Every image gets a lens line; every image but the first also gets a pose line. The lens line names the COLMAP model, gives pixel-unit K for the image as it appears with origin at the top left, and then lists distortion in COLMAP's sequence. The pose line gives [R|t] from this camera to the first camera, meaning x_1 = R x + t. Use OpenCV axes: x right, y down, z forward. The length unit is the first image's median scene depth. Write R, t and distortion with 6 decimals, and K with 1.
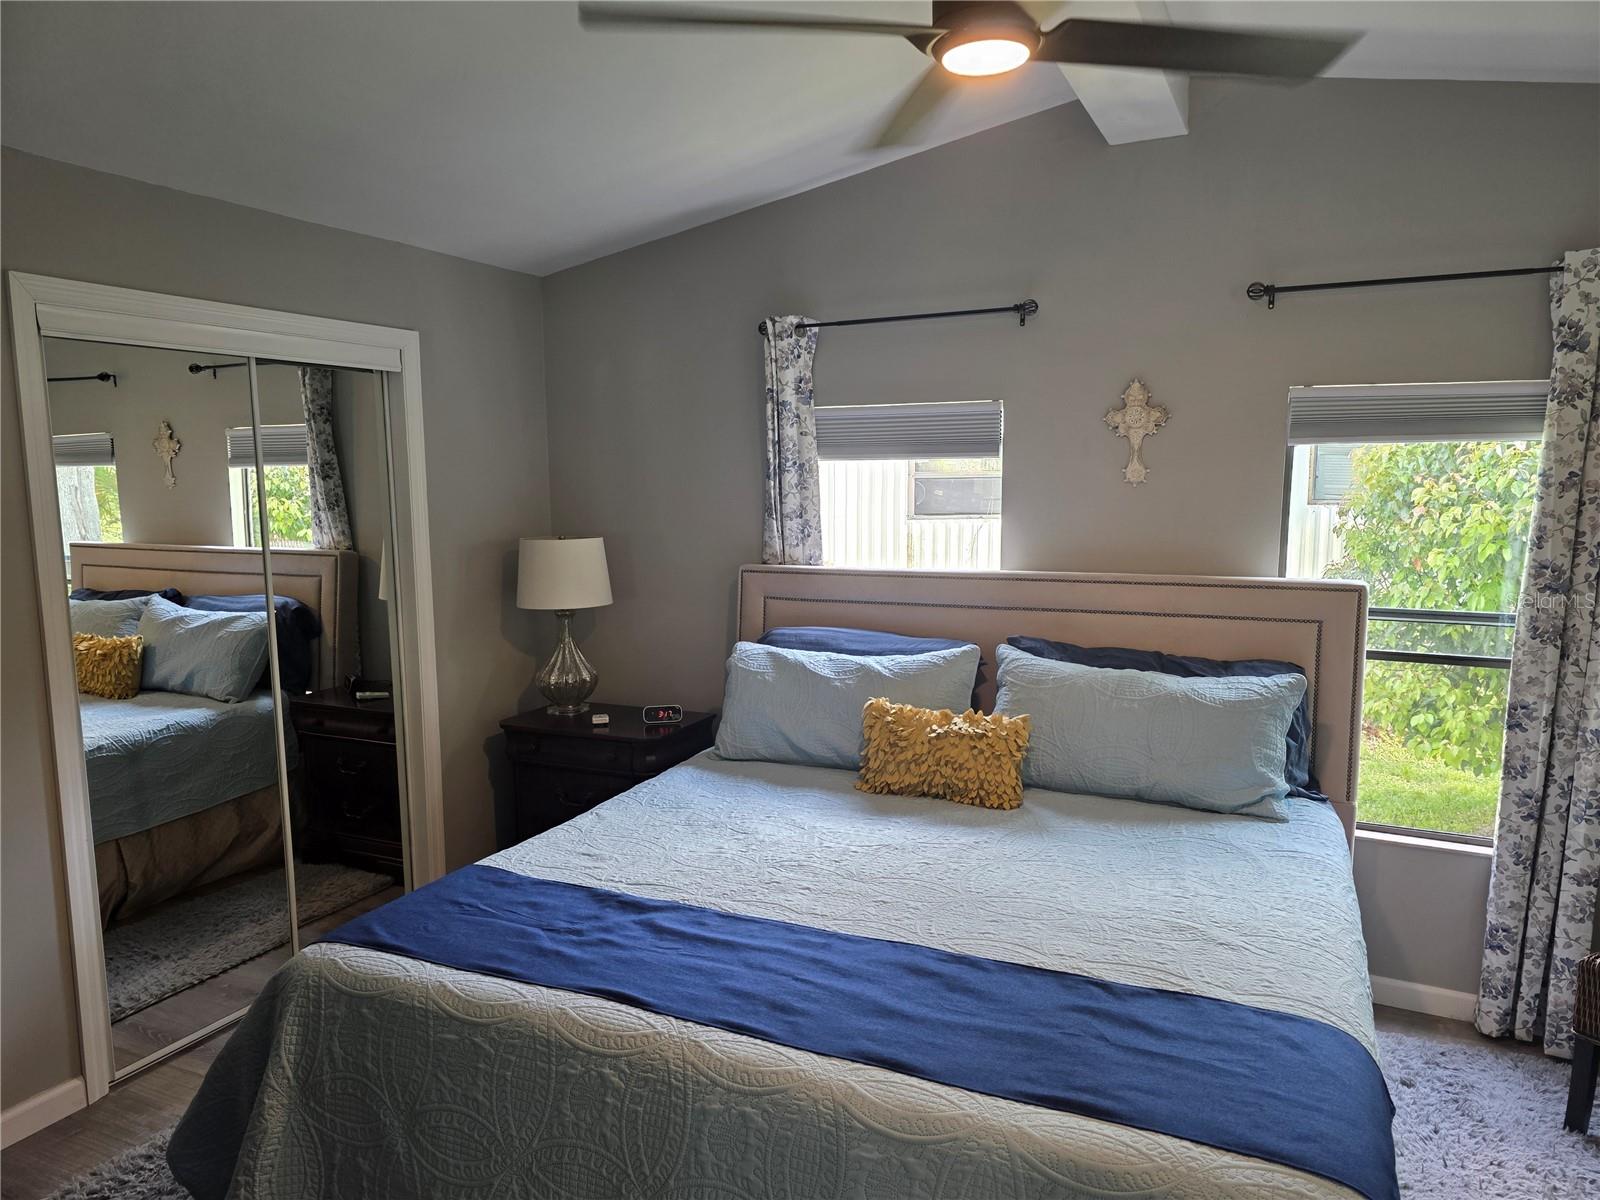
lens RADIAL K [[1084.6, 0, 806.3], [0, 1084.6, 607.0], [0, 0, 1]] dist [0.053062, -0.044683]
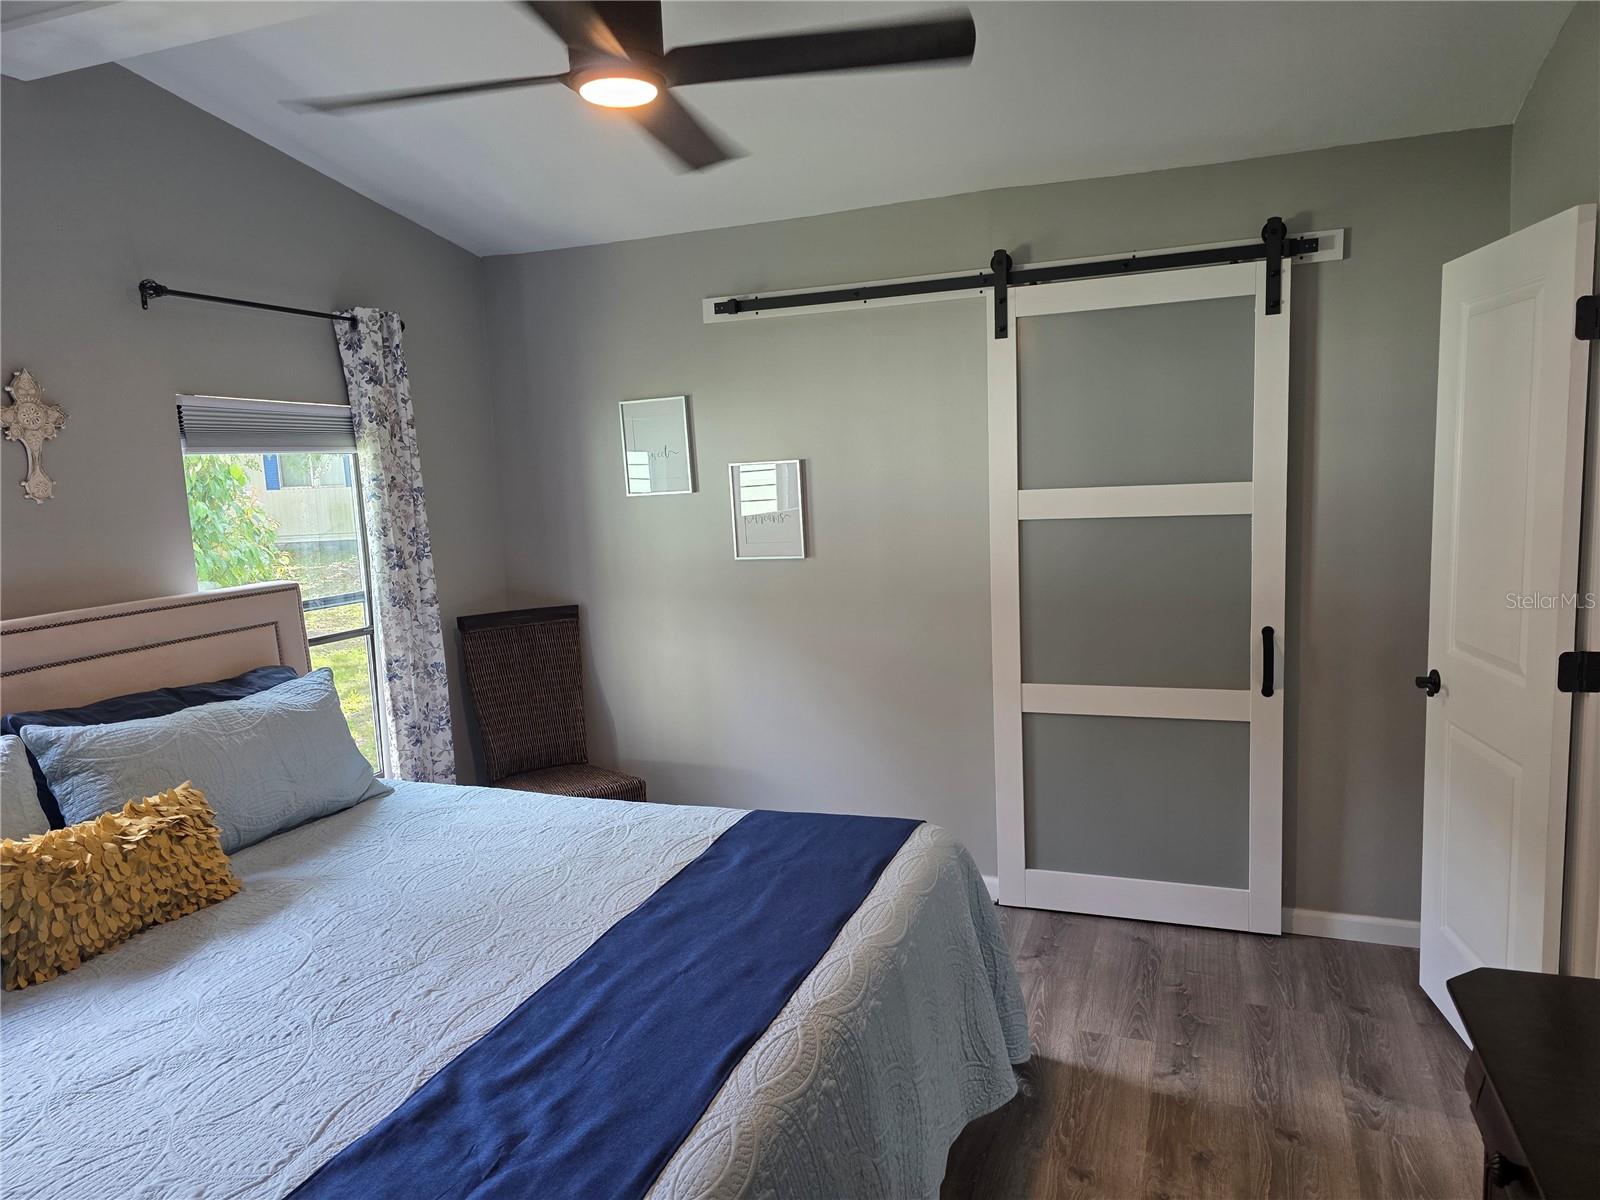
lens RADIAL K [[1084.6, 0, 801.3], [0, 1084.6, 593.9], [0, 0, 1]] dist [0.053062, -0.044683]
pose [[-0.081460, -0.111862, 0.990379, -0.472583], [0.161554, 0.979059, 0.123871, -0.048380], [-0.983496, 0.170090, -0.061683, 0.445274]]
